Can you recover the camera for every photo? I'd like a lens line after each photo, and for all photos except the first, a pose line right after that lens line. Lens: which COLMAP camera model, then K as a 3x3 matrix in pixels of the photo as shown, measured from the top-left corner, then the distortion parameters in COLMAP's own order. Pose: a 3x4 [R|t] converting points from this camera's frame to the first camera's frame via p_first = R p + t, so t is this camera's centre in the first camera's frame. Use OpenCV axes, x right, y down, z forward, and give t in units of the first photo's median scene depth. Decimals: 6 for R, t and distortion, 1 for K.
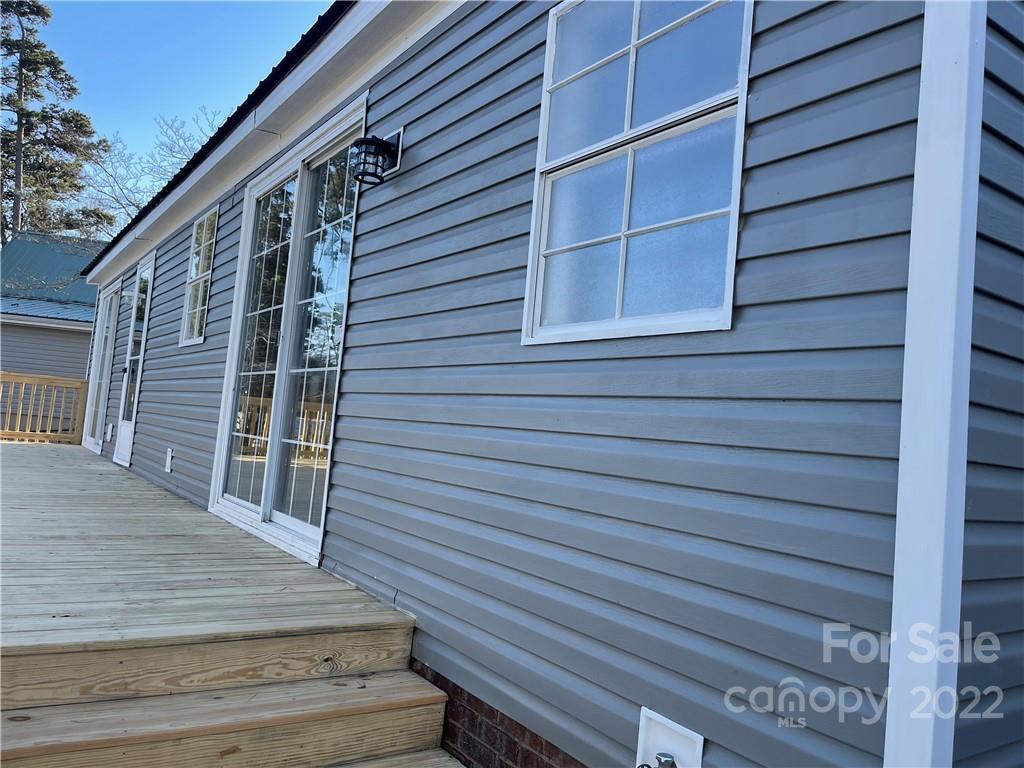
lens RADIAL K [[766.6, 0, 530.3], [0, 766.6, 377.8], [0, 0, 1]] dist [0.080679, -0.101911]
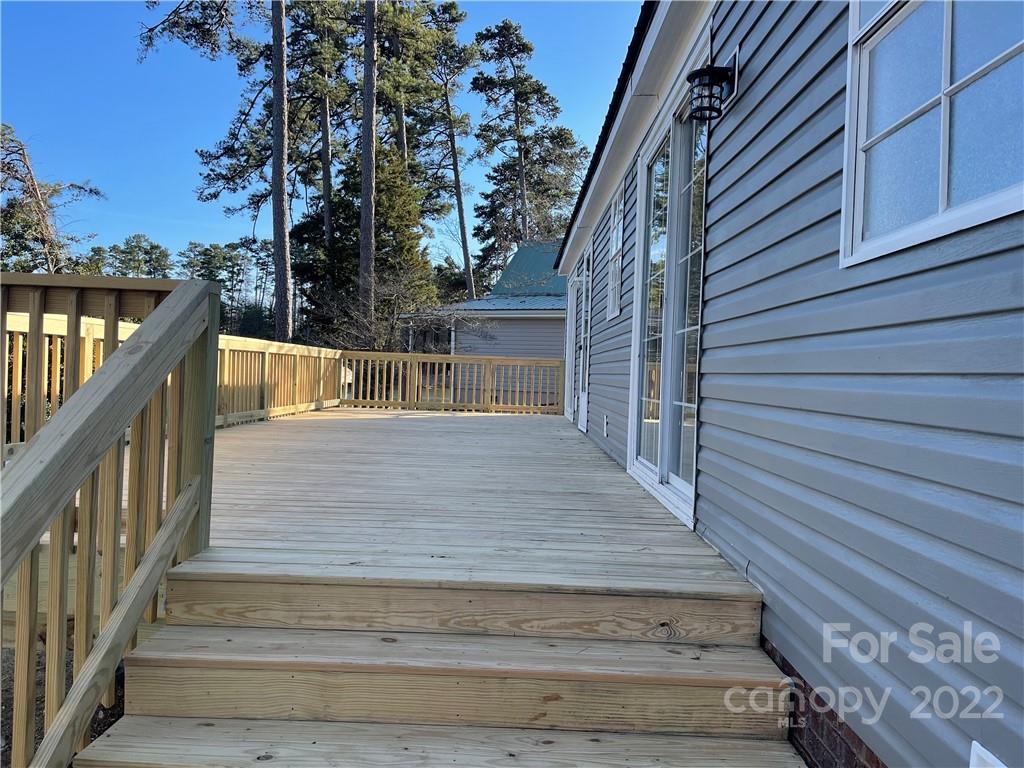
lens RADIAL K [[771.8, 0, 519.6], [0, 771.8, 380.0], [0, 0, 1]] dist [0.071295, -0.083927]
pose [[0.813621, -0.056515, -0.578643, 0.173736], [0.083156, 0.996344, 0.019613, 0.027744], [0.575419, -0.064075, 0.815345, 0.131637]]
